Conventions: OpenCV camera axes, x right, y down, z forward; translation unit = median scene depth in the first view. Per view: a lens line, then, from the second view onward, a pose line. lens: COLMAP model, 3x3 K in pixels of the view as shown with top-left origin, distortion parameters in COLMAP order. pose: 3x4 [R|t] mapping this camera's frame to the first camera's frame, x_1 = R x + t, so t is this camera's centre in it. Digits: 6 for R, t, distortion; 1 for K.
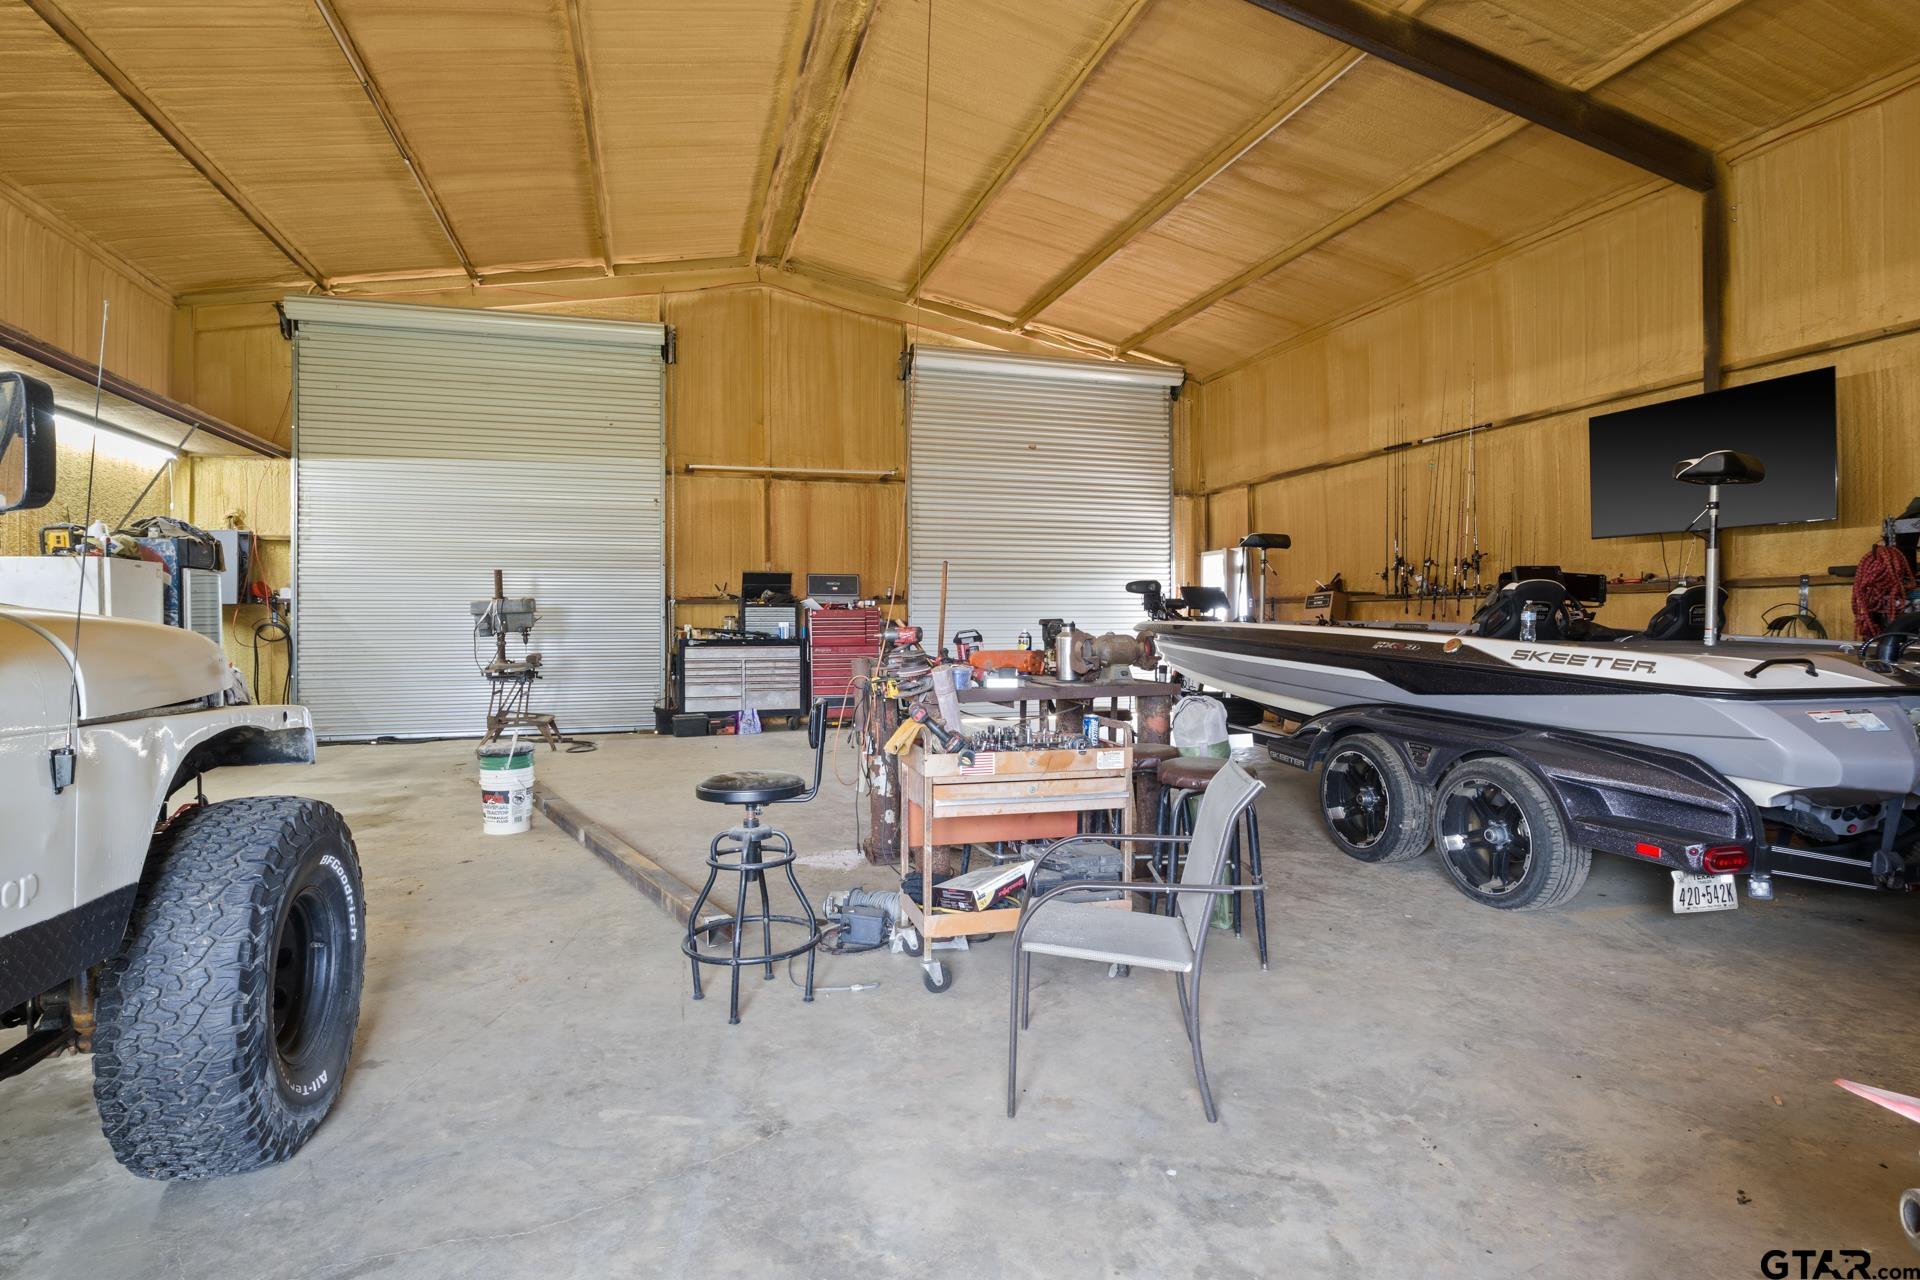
lens RADIAL K [[978.8, 0, 960.0], [0, 978.8, 640.0], [0, 0, 1]] dist [-0.001769, -0.000583]
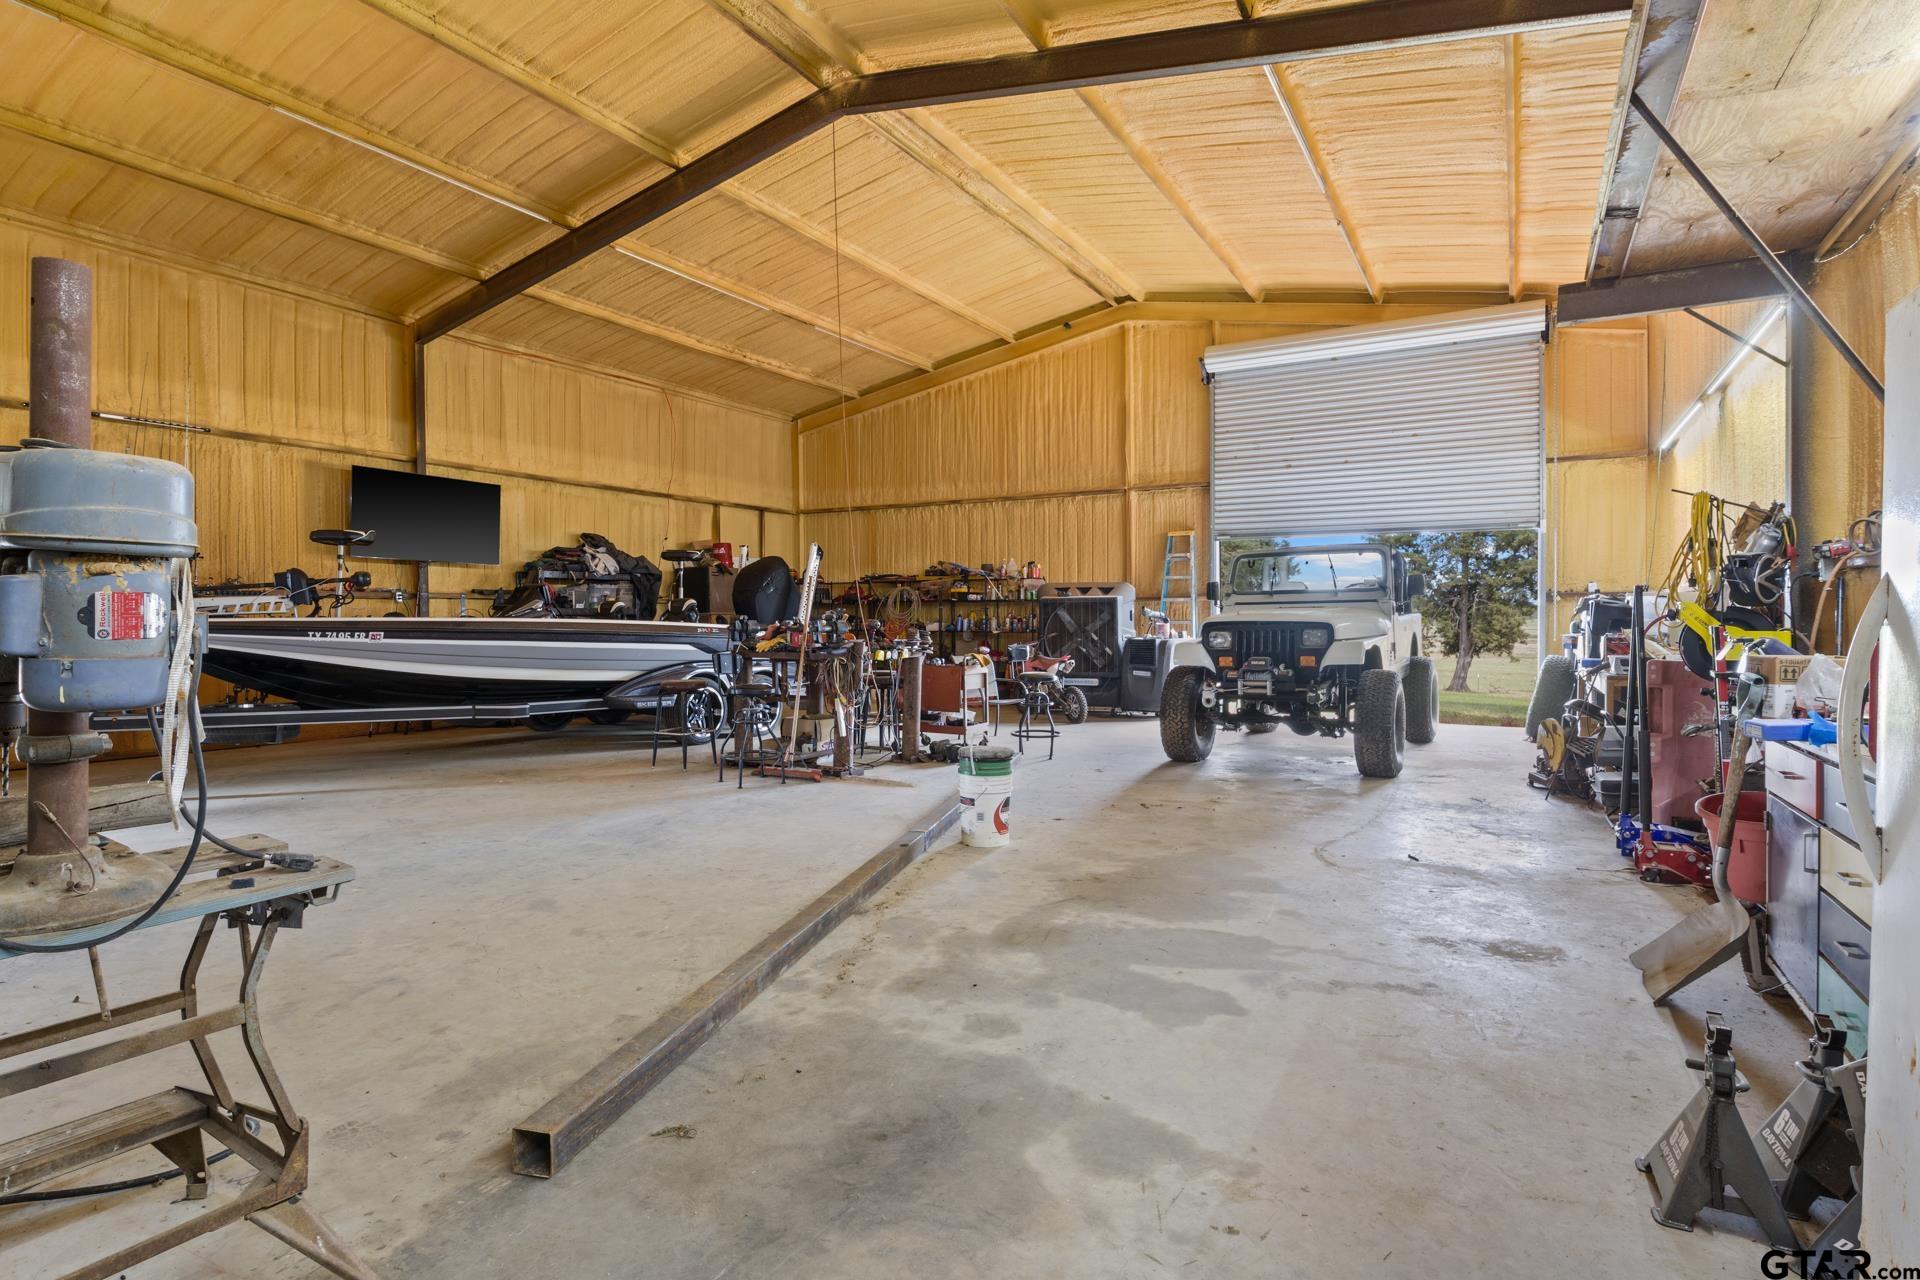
lens RADIAL K [[978.8, 0, 960.0], [0, 978.8, 640.0], [0, 0, 1]] dist [-0.001769, -0.000583]
pose [[-0.683958, -0.014437, 0.729378, -0.999543], [0.018814, 0.999123, 0.037419, -0.029115], [-0.729279, 0.039315, -0.683086, 1.479045]]
